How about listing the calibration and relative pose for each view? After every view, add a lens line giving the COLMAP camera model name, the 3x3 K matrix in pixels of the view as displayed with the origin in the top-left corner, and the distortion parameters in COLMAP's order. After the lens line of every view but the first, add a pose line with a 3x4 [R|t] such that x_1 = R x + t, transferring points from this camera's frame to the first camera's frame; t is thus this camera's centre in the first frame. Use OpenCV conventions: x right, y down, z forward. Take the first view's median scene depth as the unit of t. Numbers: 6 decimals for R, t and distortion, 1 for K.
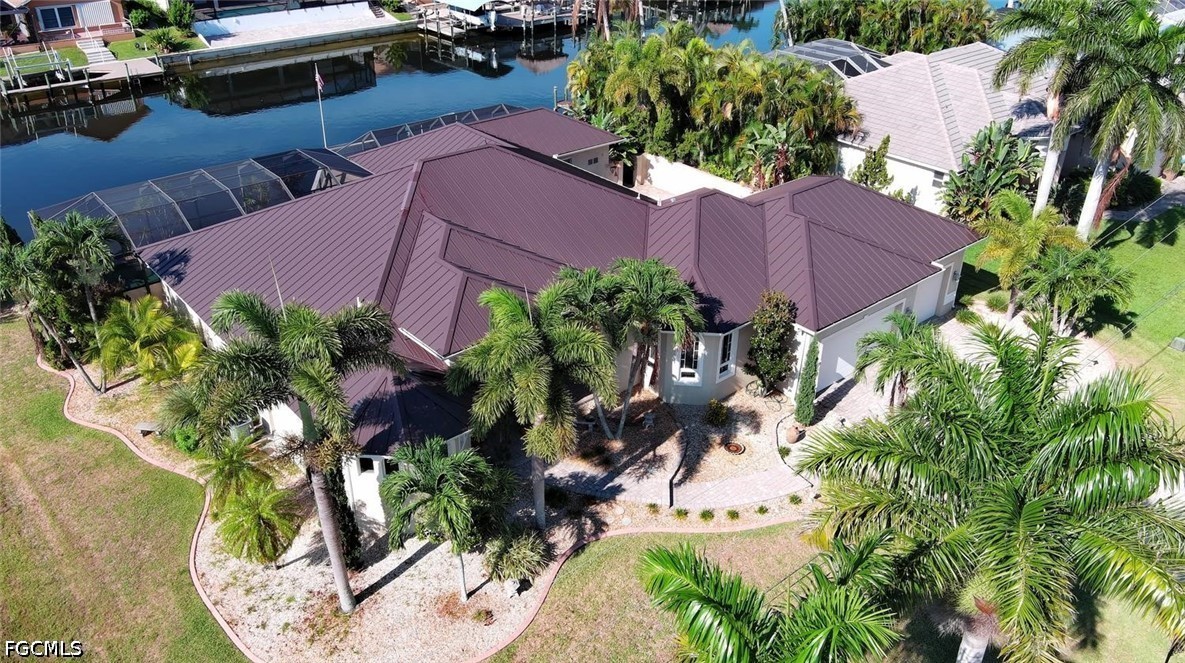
lens RADIAL K [[929.0, 0, 592.5], [0, 929.0, 331.5], [0, 0, 1]] dist [0.009570, -0.016207]
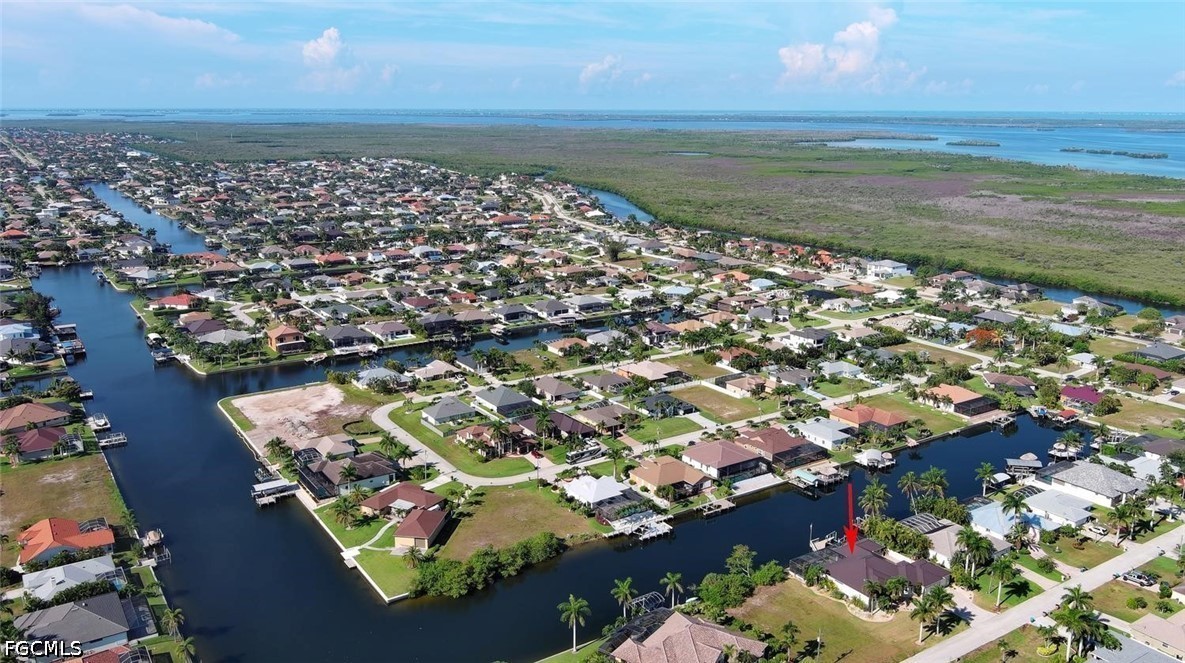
lens RADIAL K [[929.0, 0, 592.5], [0, 929.0, 331.5], [0, 0, 1]] dist [0.009570, -0.016207]
pose [[0.993459, 0.025475, -0.111314, -1.136676], [-0.054535, 0.962293, -0.266493, 0.112704], [0.100327, 0.270820, 0.957388, -4.863954]]
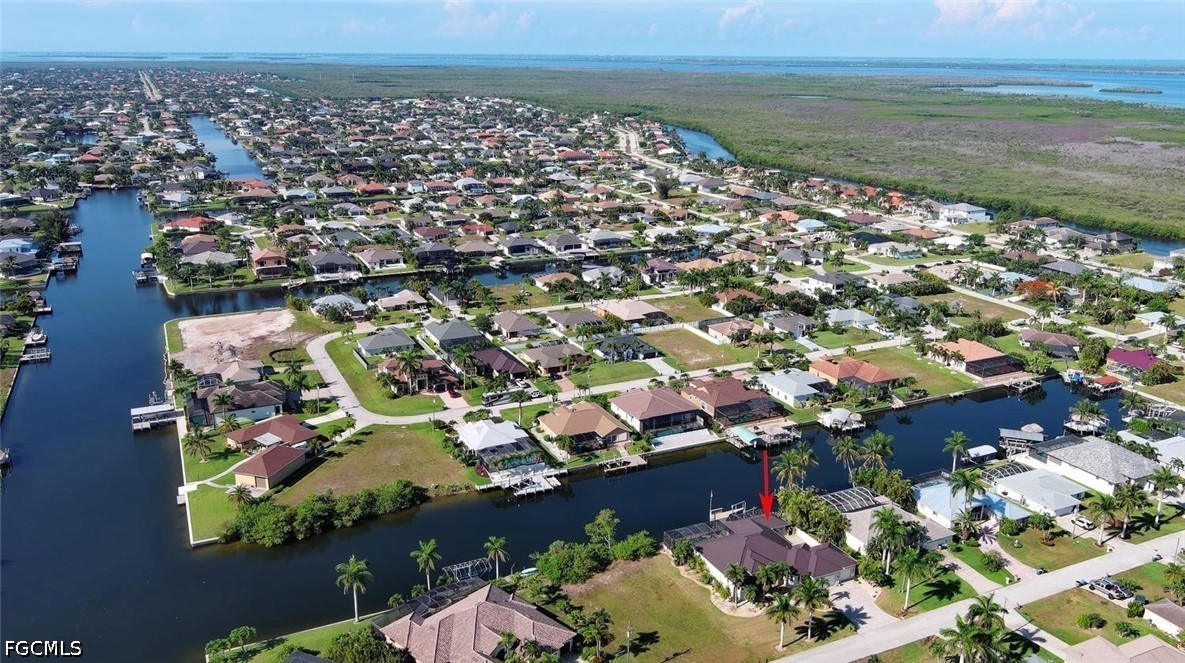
lens RADIAL K [[929.0, 0, 592.5], [0, 929.0, 331.5], [0, 0, 1]] dist [0.009570, -0.016207]
pose [[0.967083, 0.075220, -0.243089, 0.144372], [-0.126406, 0.971114, -0.202386, -0.104962], [0.220844, 0.226452, 0.948656, -3.727216]]
